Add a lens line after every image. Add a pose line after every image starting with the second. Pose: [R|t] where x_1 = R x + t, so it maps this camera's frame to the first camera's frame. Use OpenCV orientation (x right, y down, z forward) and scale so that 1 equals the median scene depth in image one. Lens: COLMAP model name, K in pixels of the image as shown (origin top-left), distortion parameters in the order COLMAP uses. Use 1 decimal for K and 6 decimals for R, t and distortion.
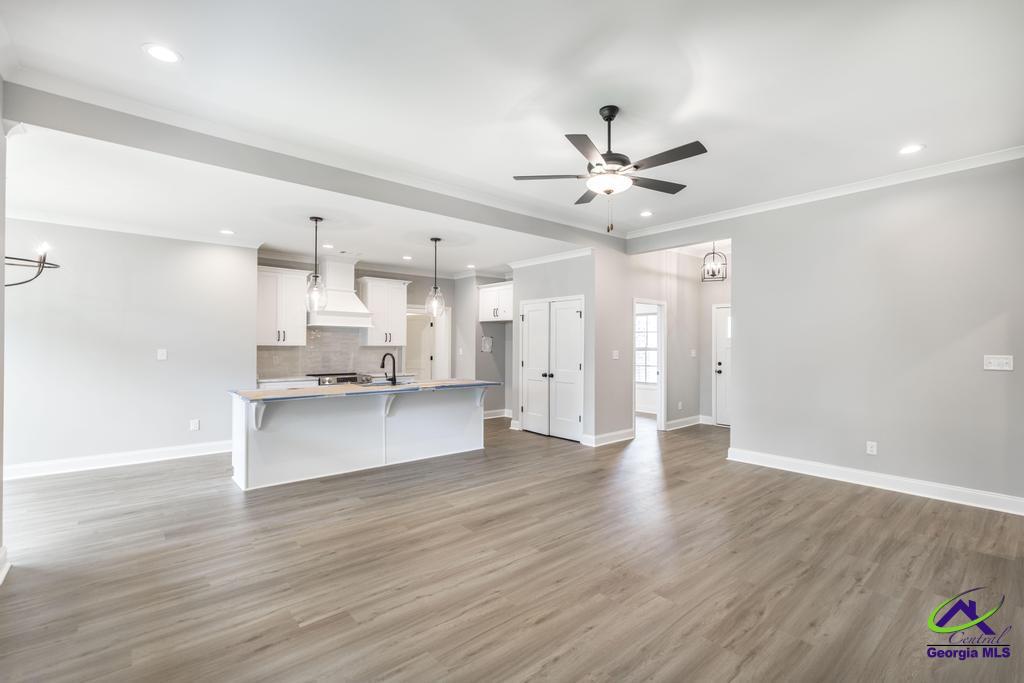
lens RADIAL K [[447.1, 0, 511.6], [0, 447.1, 341.3], [0, 0, 1]] dist [0.019258, 0.000081]
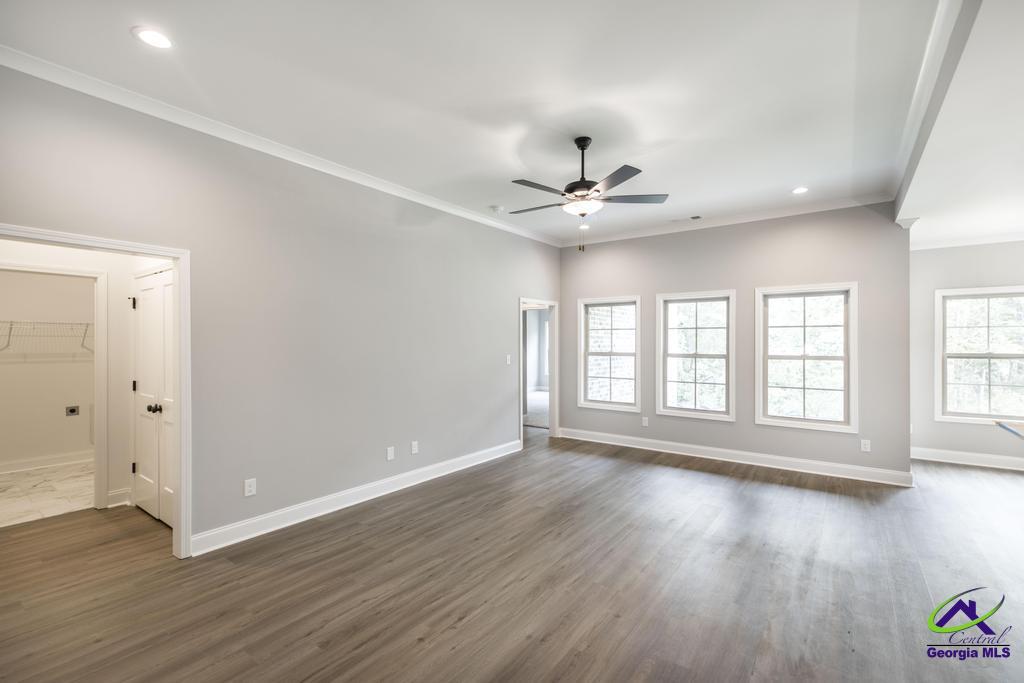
lens RADIAL K [[447.1, 0, 510.1], [0, 447.1, 343.8], [0, 0, 1]] dist [0.019258, 0.000081]
pose [[-0.973867, -0.009330, -0.226929, 0.612823], [-0.007775, 0.999940, -0.007746, -0.014065], [0.226988, -0.005779, -0.973880, 1.936111]]
